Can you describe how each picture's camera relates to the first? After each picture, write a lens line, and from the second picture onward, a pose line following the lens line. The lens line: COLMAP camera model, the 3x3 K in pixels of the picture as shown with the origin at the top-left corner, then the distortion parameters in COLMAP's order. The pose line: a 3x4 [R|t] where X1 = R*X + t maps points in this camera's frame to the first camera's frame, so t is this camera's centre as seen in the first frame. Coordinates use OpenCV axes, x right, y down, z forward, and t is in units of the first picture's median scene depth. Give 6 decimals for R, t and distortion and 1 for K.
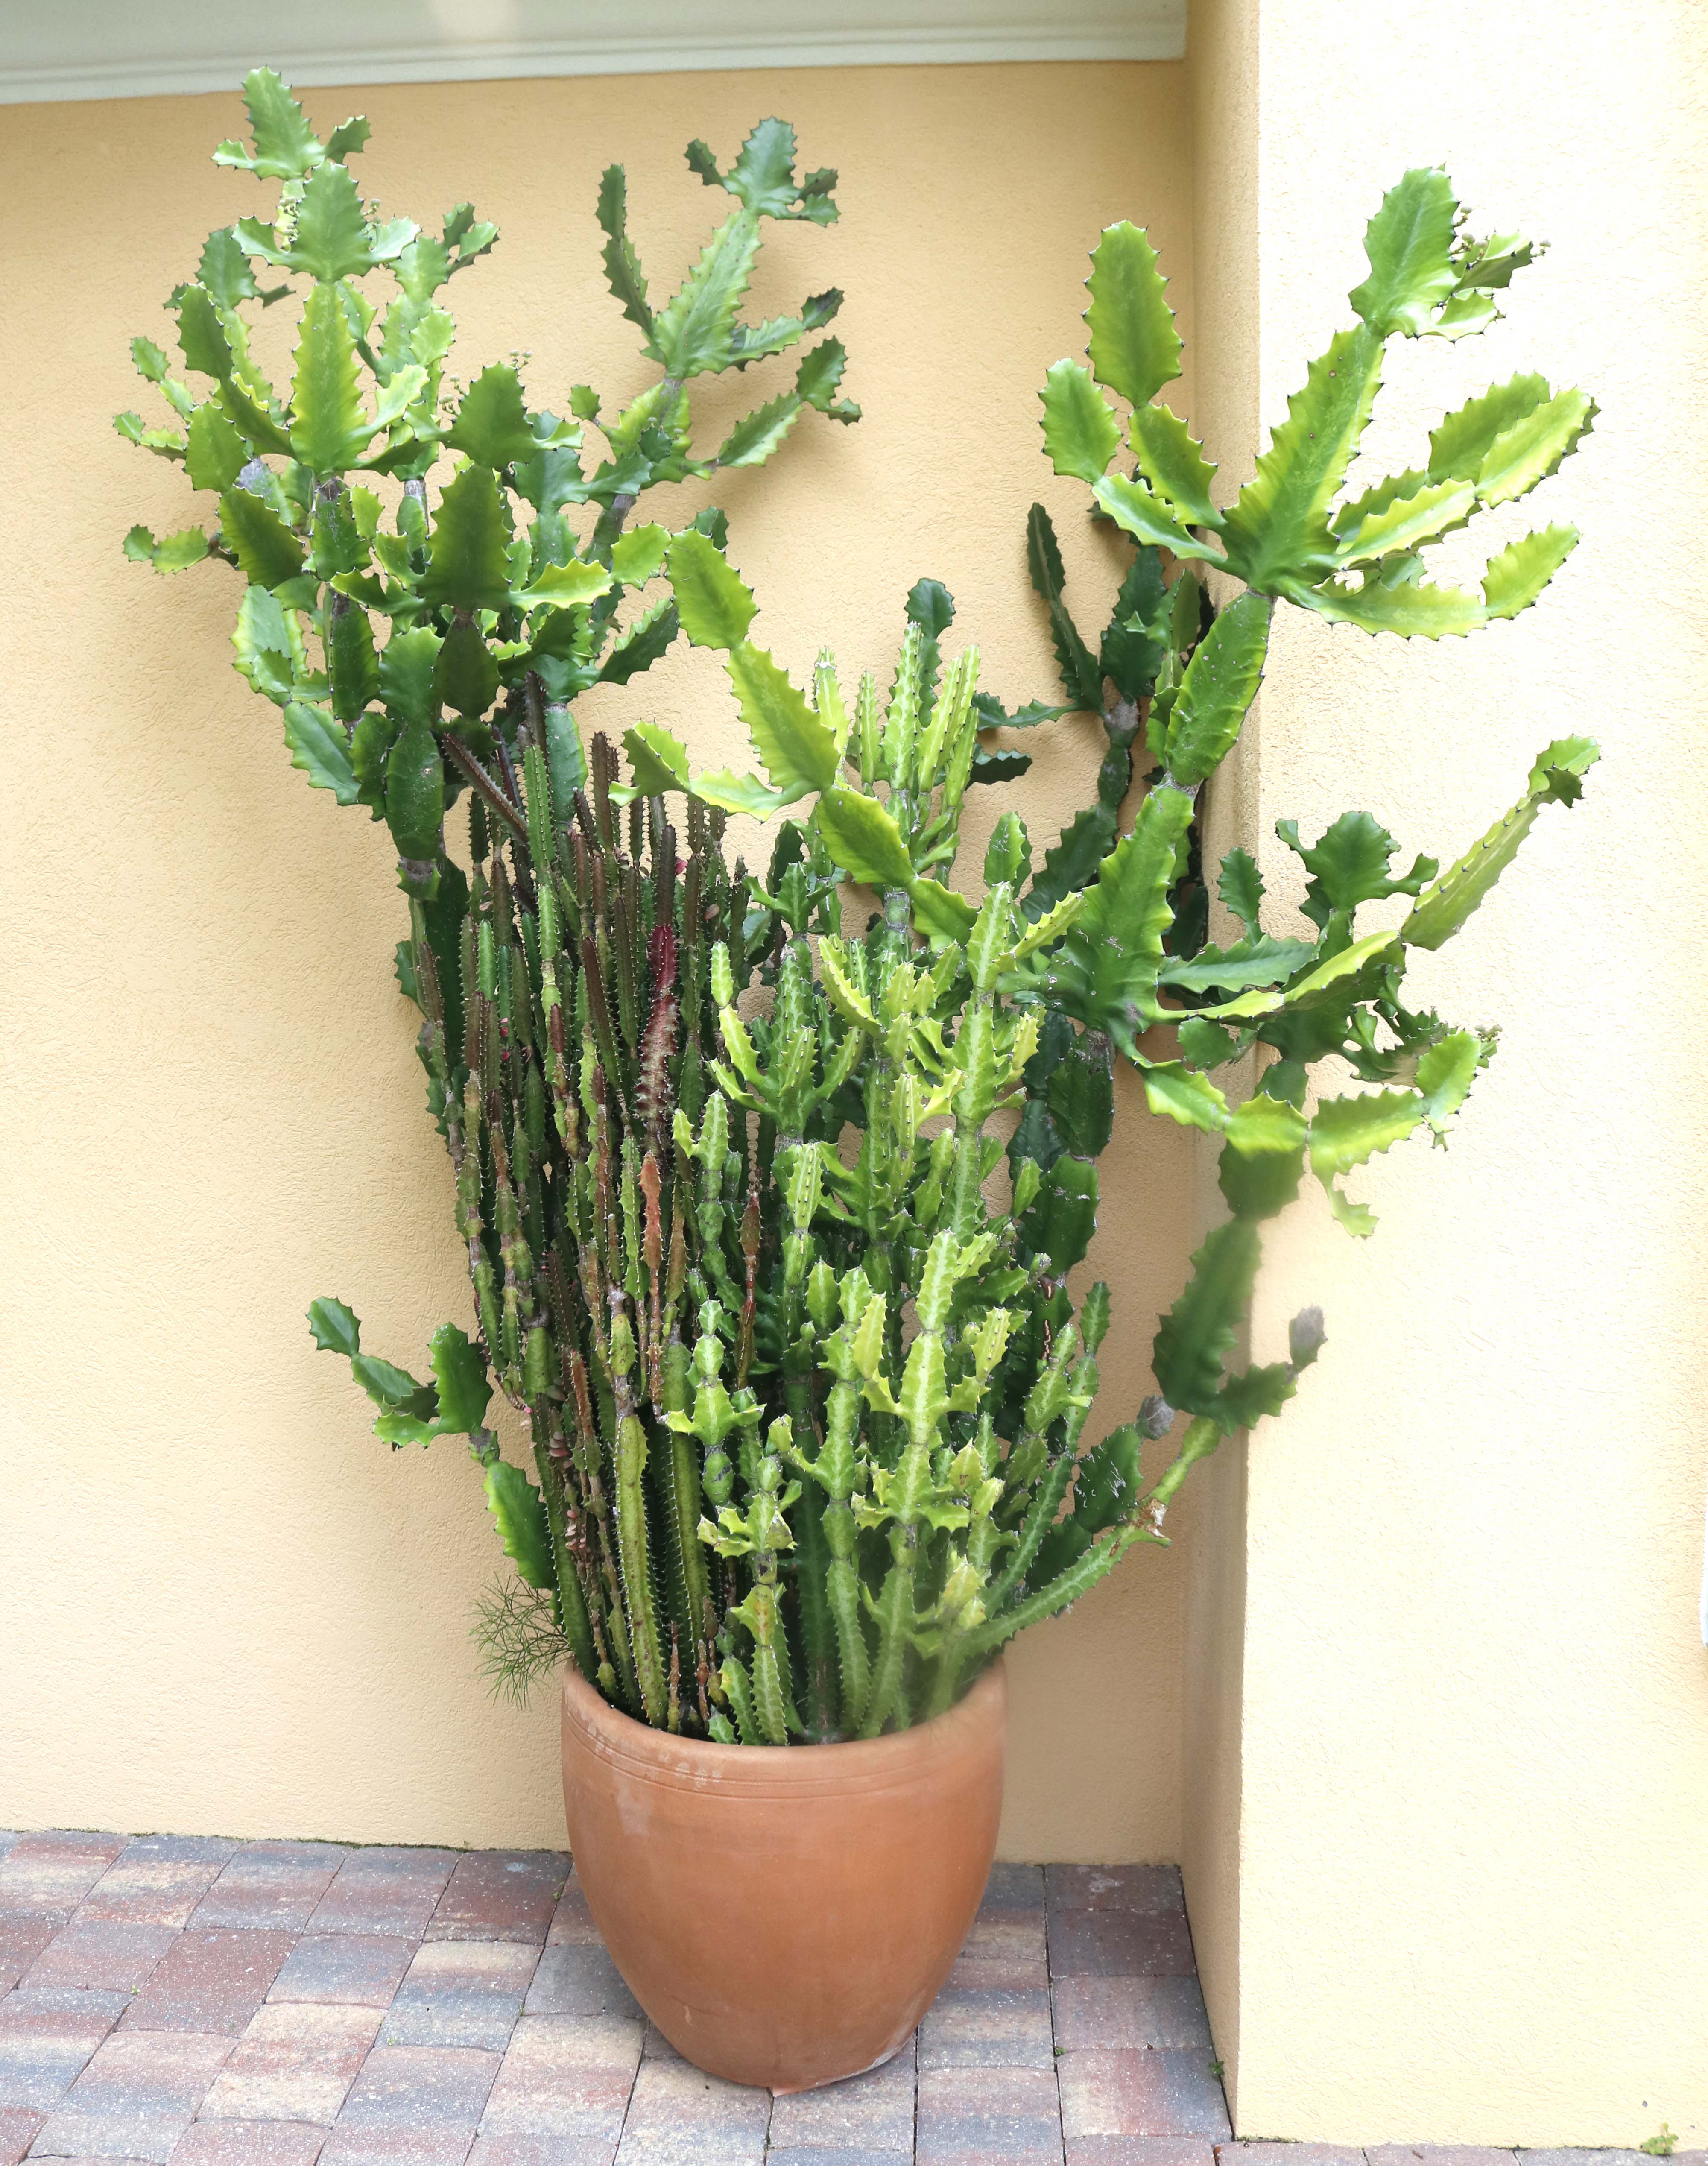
lens RADIAL K [[2219.6, 0, 857.5], [0, 2219.6, 1079.8], [0, 0, 1]] dist [-0.105774, 0.000000]
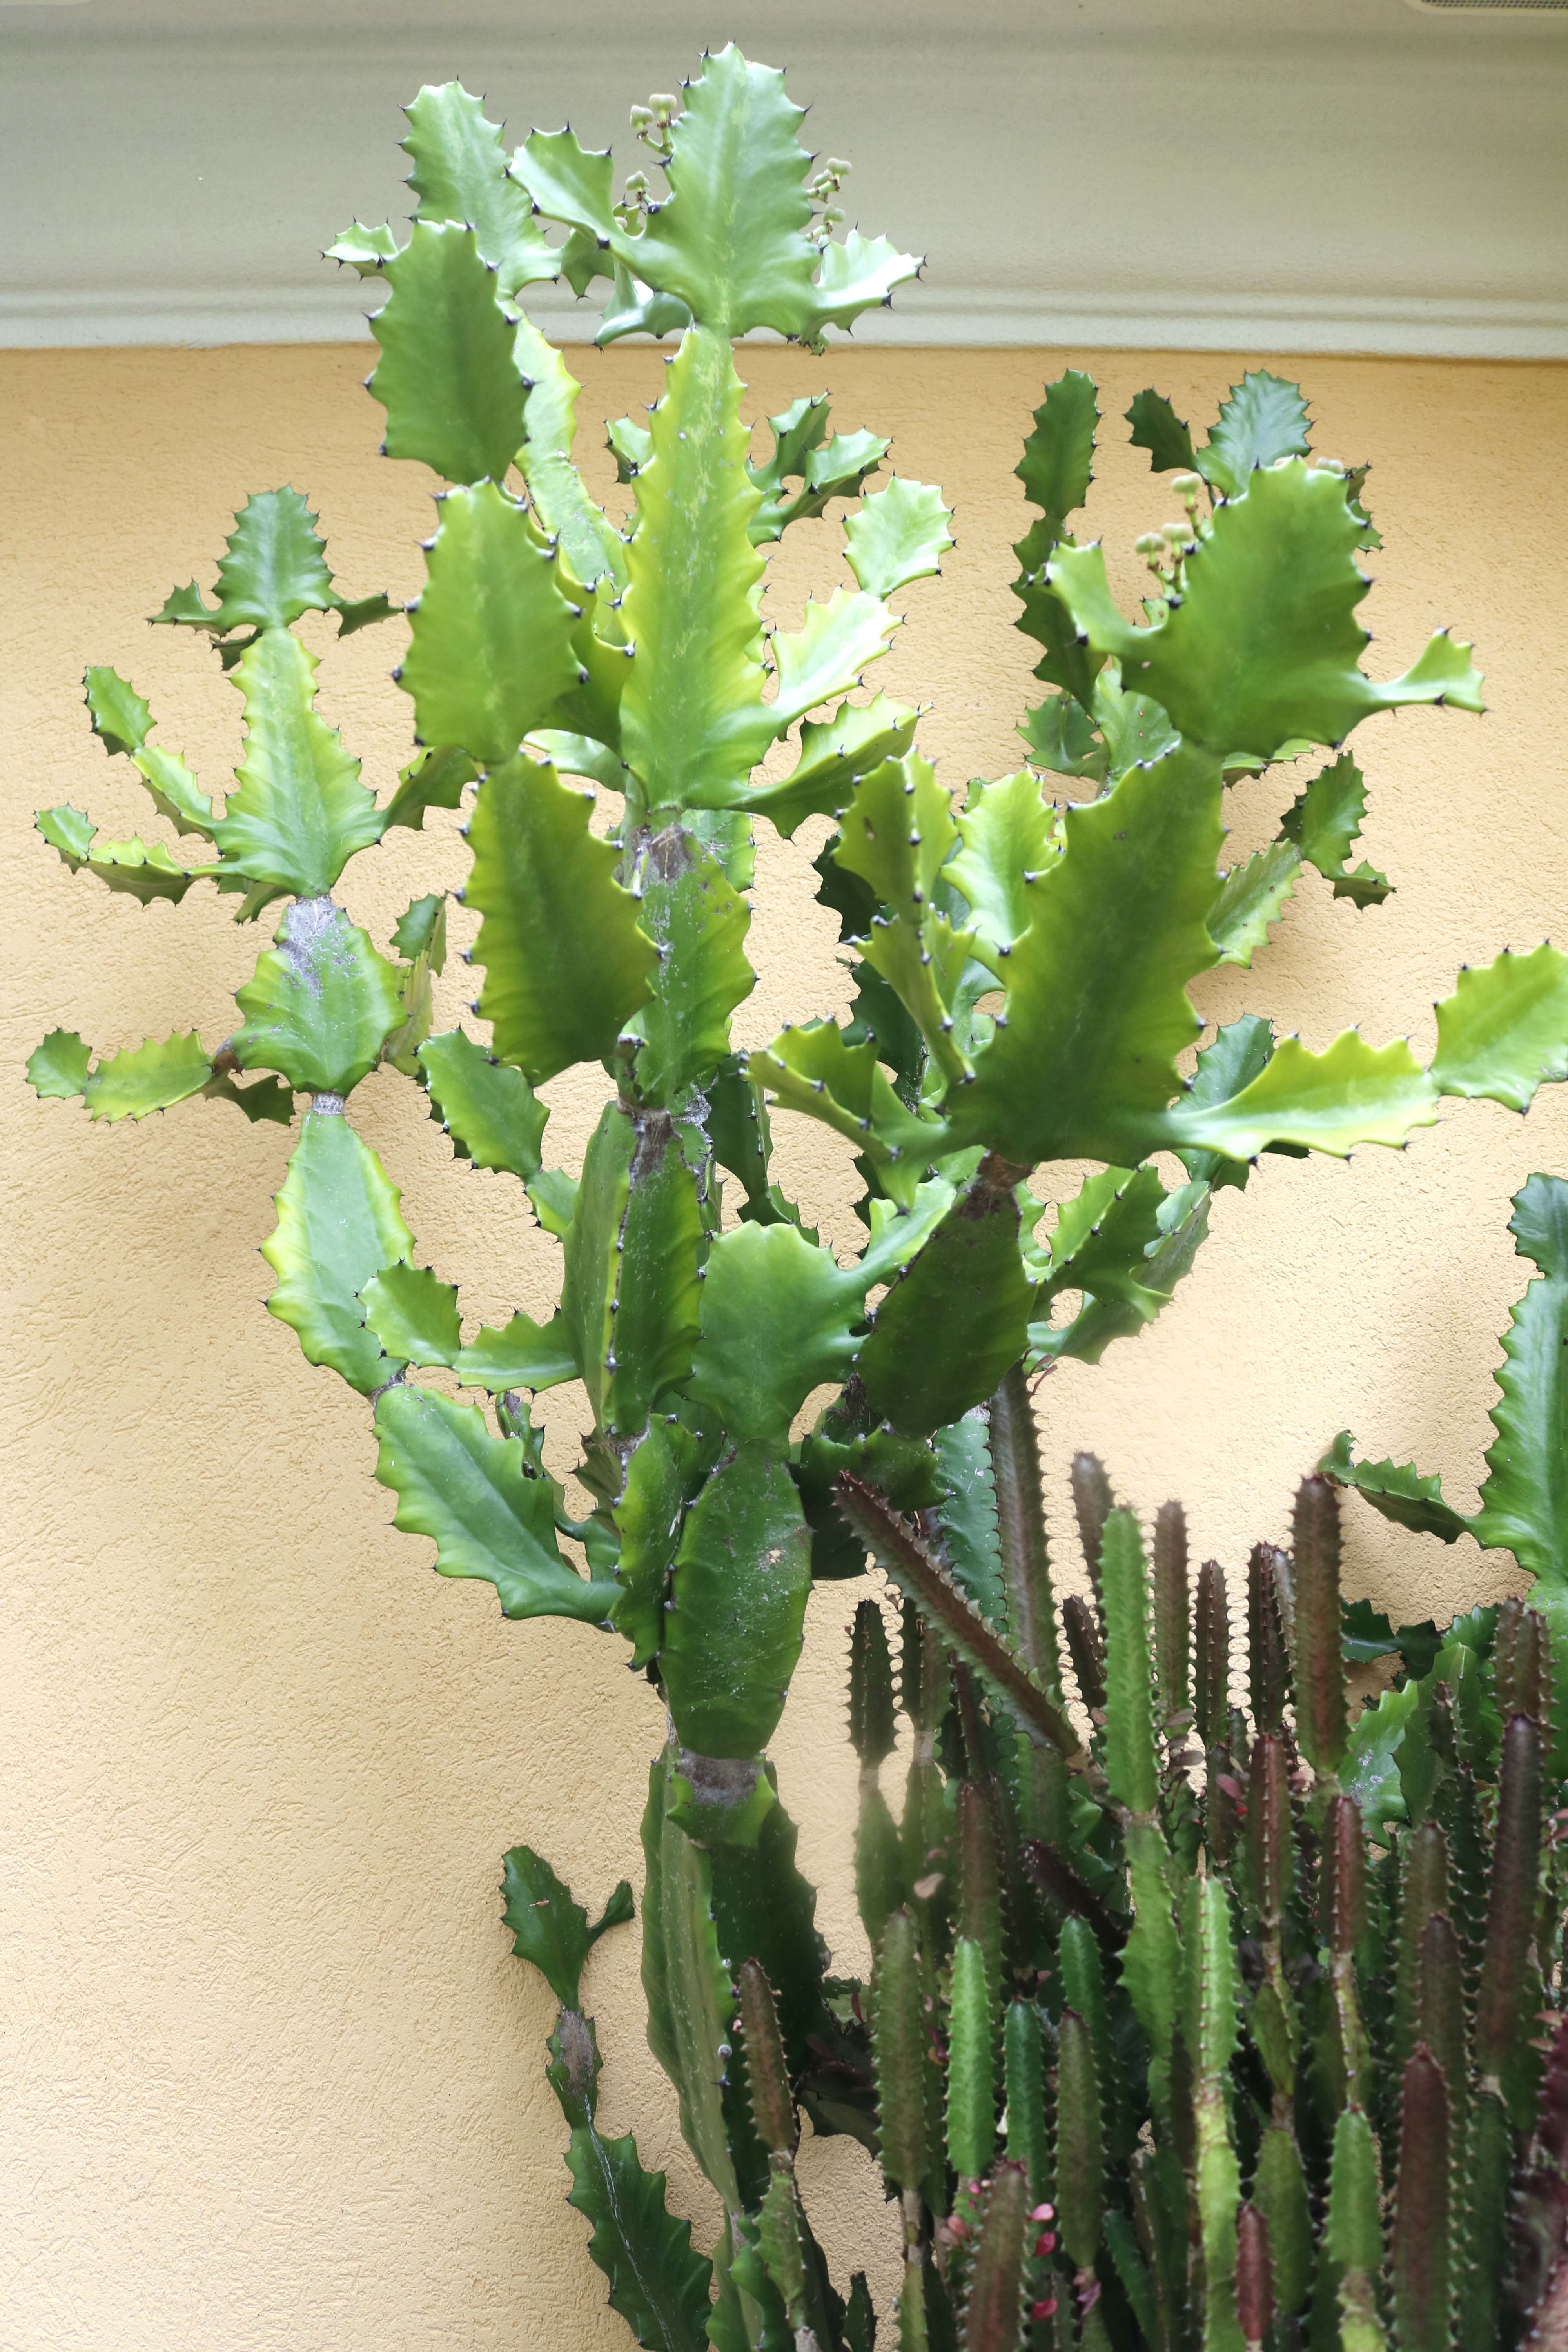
lens RADIAL K [[2137.3, 0, 783.7], [0, 2137.3, 1175.5], [0, 0, 1]] dist [-0.112991, 0.000000]
pose [[0.996252, 0.016914, 0.084830, -0.200812], [0.006006, 0.964804, -0.262903, -0.090296], [-0.086291, 0.262427, 0.961086, 0.515224]]
